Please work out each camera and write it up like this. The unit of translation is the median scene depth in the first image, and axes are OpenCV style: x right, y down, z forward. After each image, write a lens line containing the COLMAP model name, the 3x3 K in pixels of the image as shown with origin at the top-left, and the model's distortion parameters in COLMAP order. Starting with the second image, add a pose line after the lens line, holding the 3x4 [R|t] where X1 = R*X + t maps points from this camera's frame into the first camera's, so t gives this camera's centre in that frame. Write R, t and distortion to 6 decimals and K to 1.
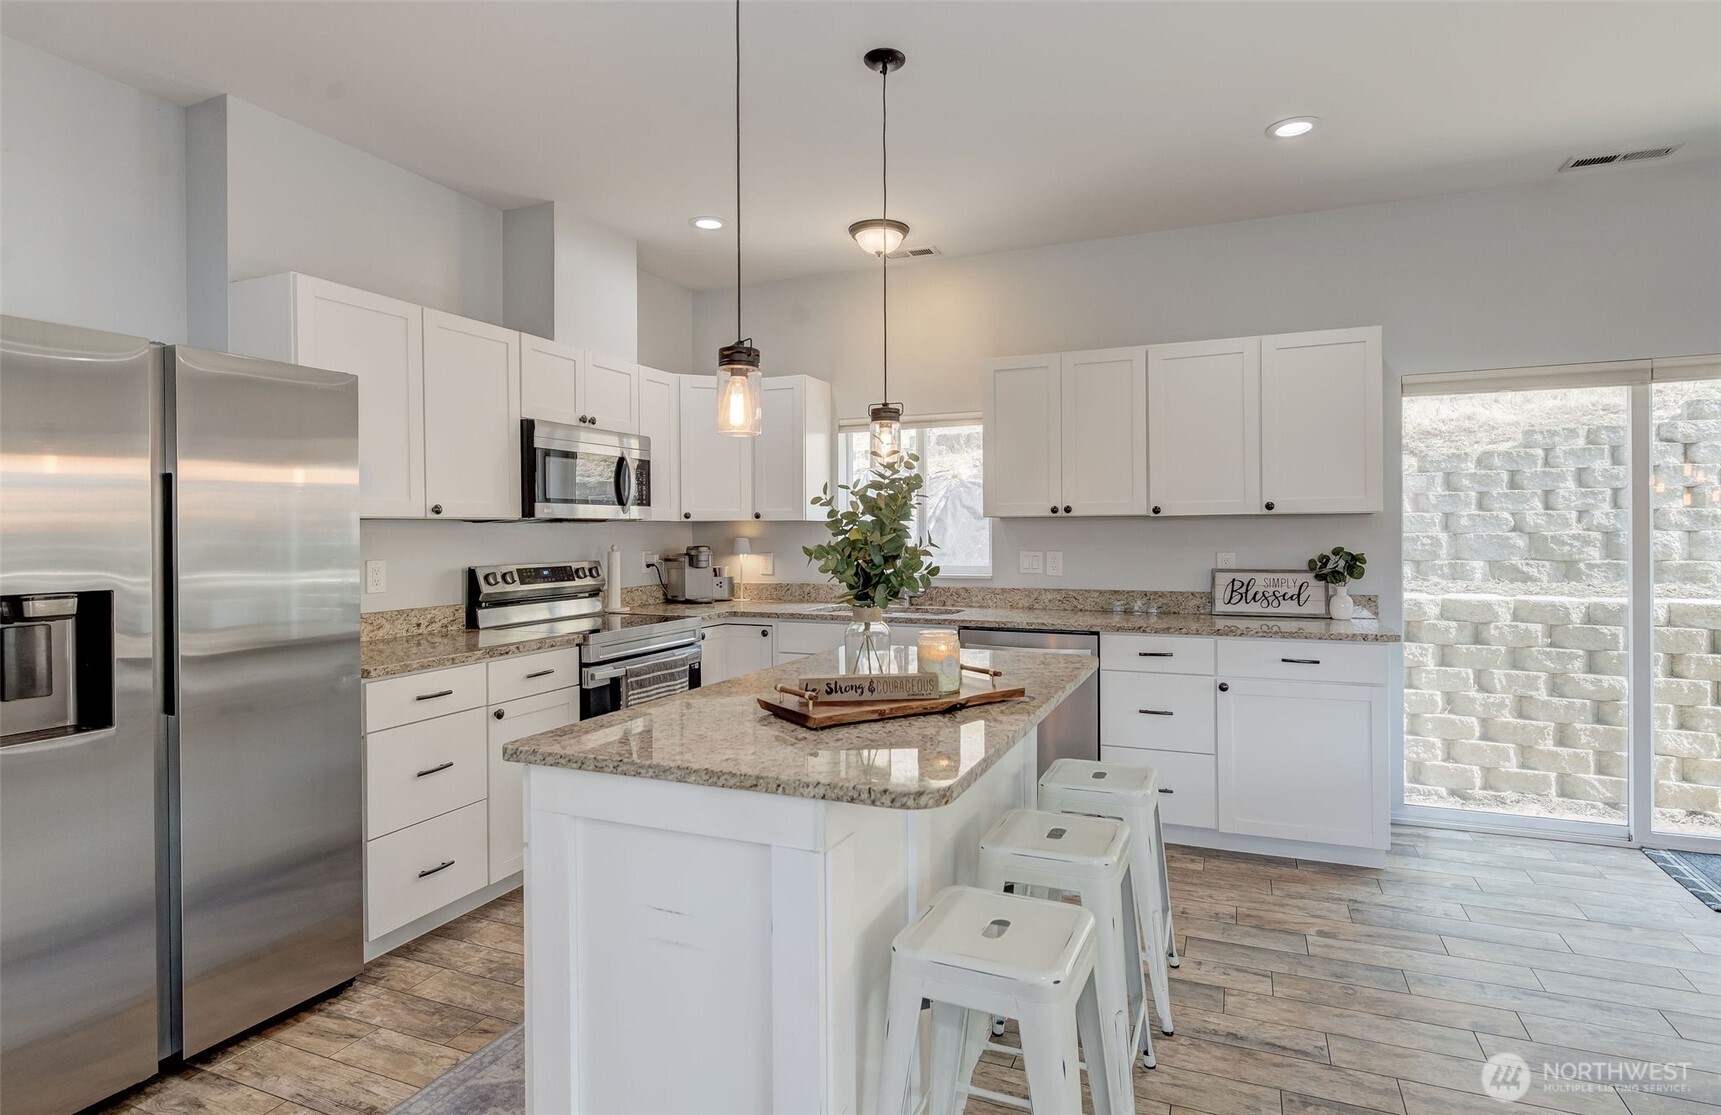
lens RADIAL K [[888.6, 0, 862.0], [0, 888.6, 536.3], [0, 0, 1]] dist [0.001128, -0.001062]
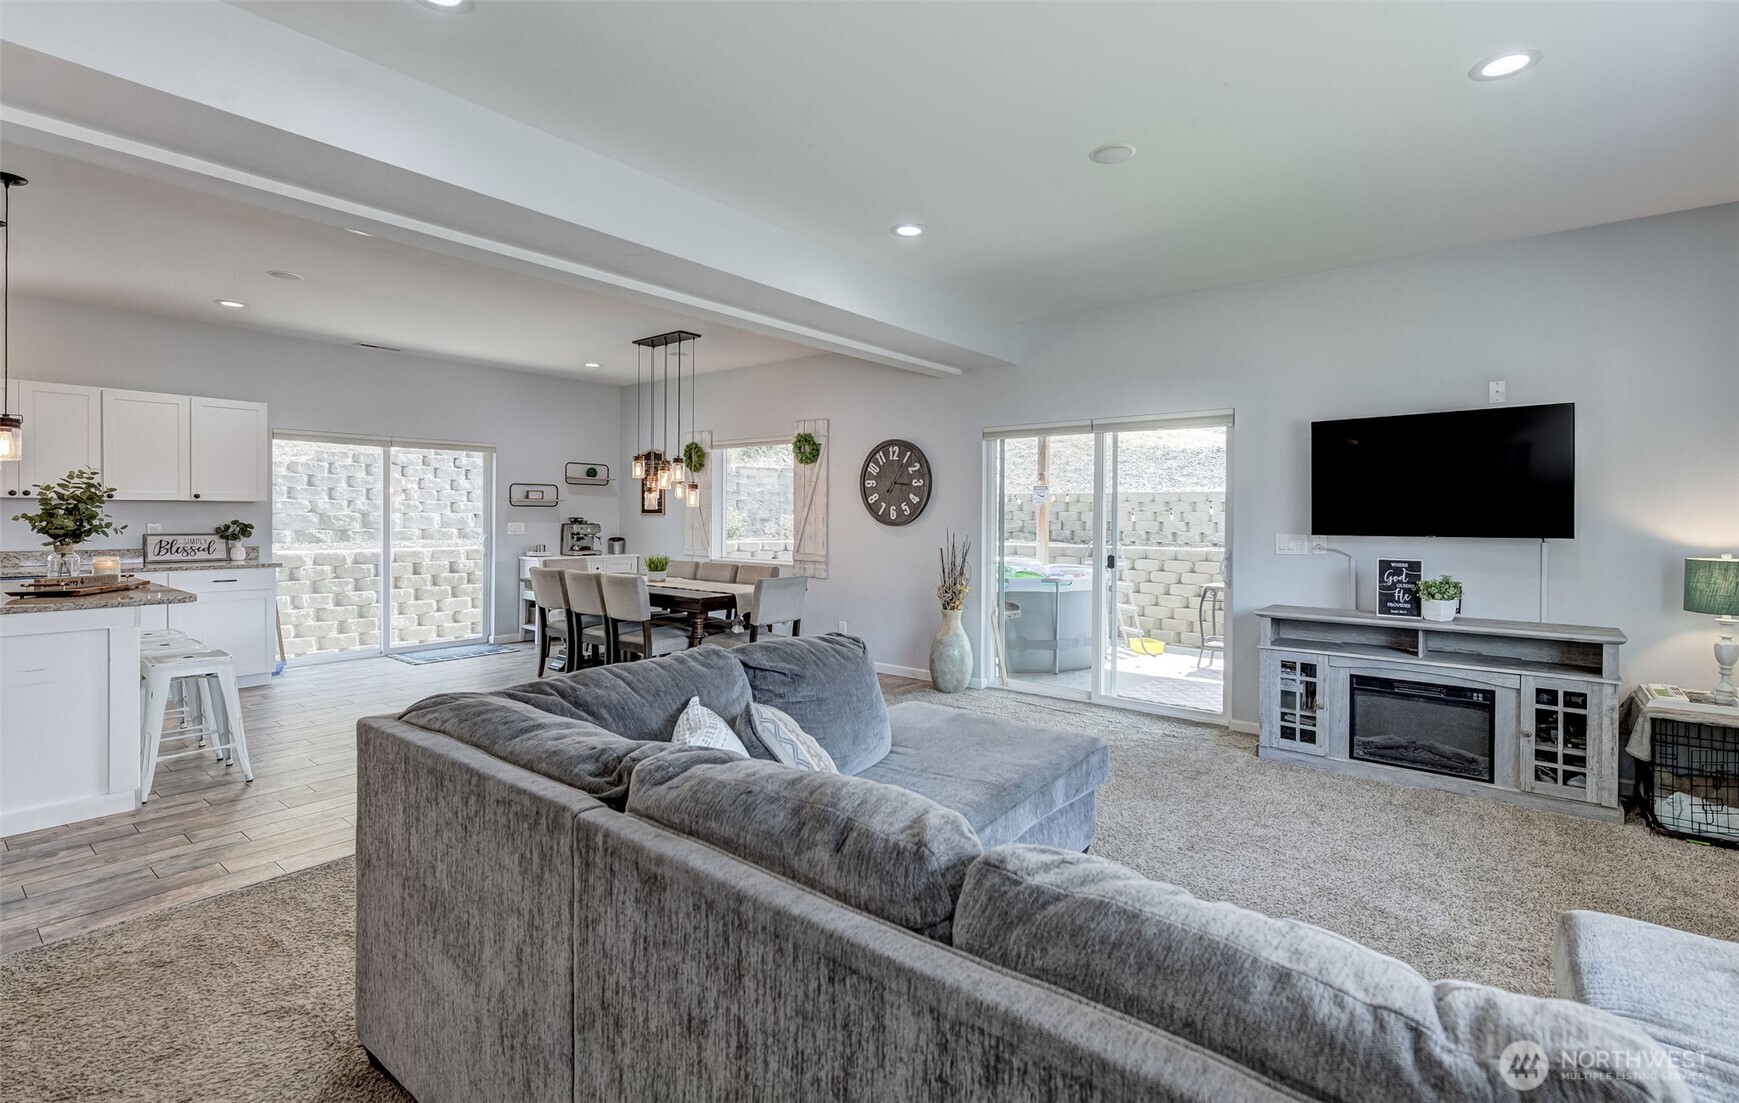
lens RADIAL K [[800.2, 0, 906.6], [0, 800.2, 521.9], [0, 0, 1]] dist [0.000693, 0.000161]
pose [[0.253704, 0.000685, 0.967282, -0.641560], [-0.006822, 0.999976, 0.001081, 0.004913], [-0.967258, -0.006873, 0.253703, -0.672679]]
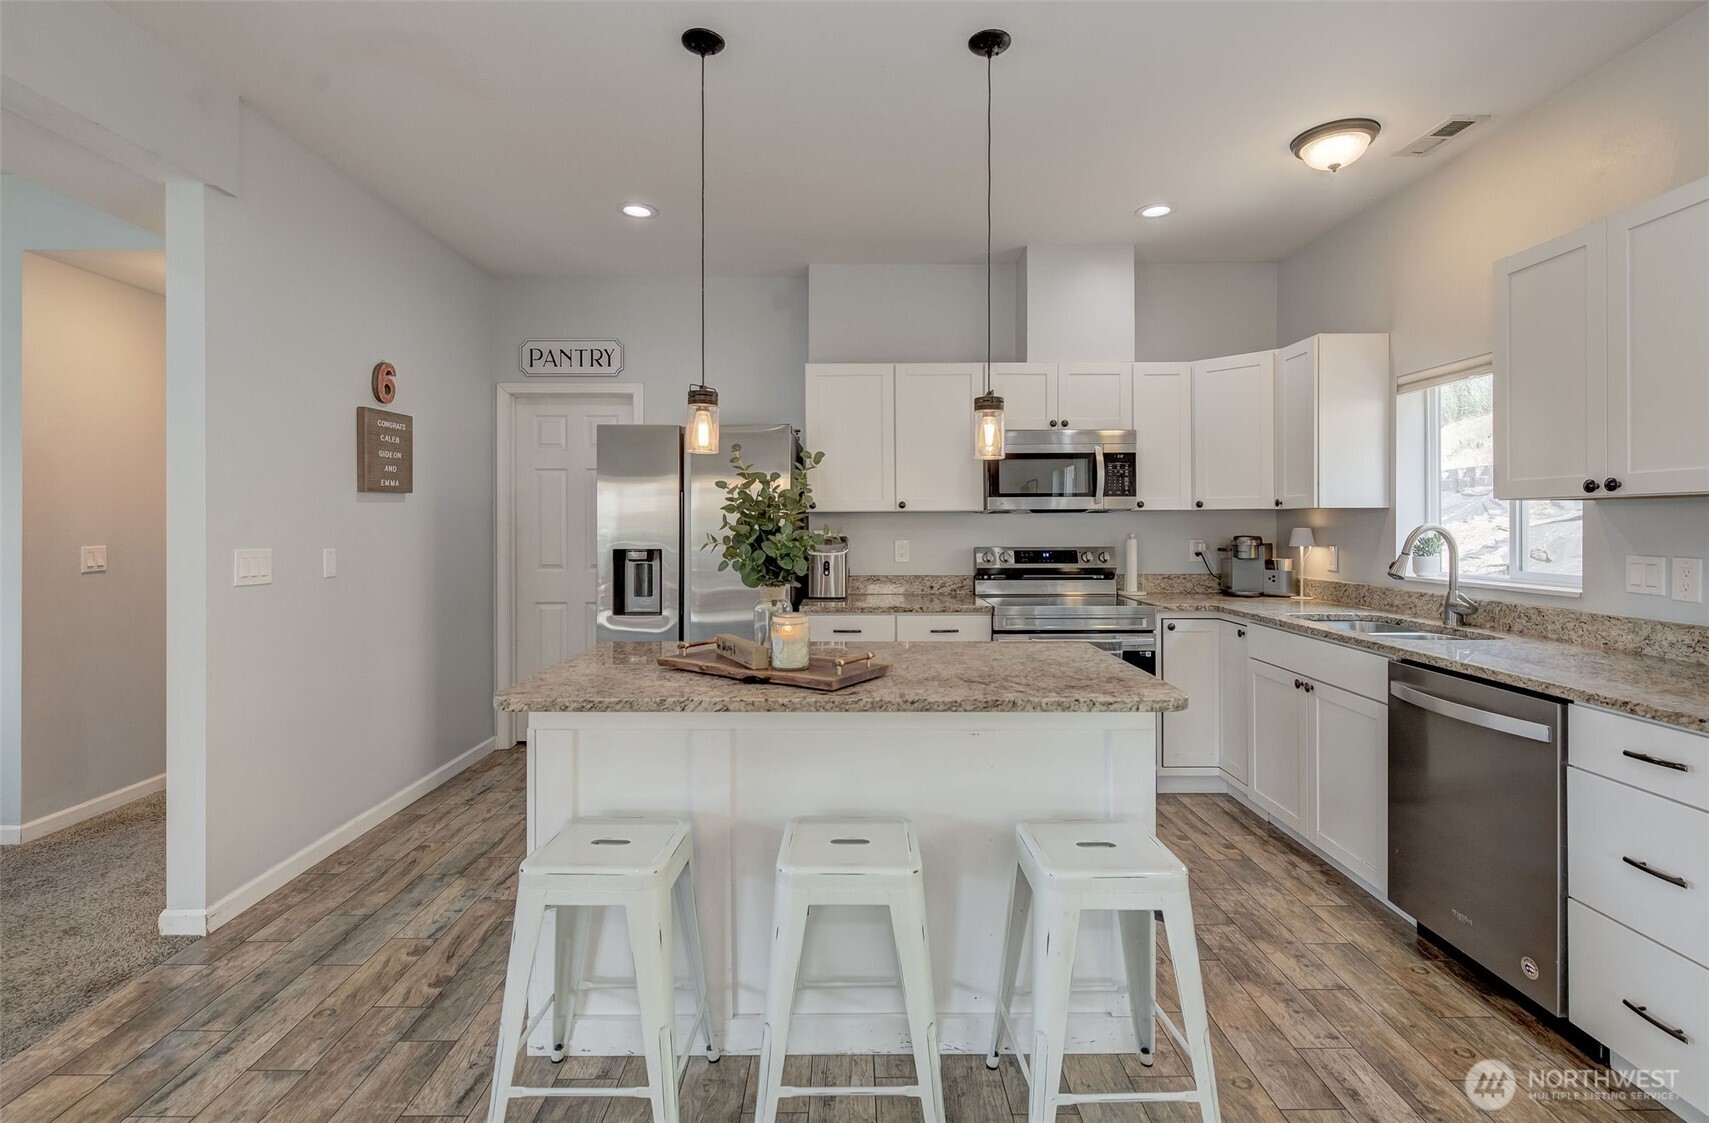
lens RADIAL K [[788.3, 0, 853.2], [0, 788.3, 526.5], [0, 0, 1]] dist [0.003473, -0.000148]
pose [[0.387861, 0.009966, -0.921664, 0.492728], [-0.004613, 0.999950, 0.008871, -0.005236], [0.921706, 0.000811, 0.387888, 0.333274]]
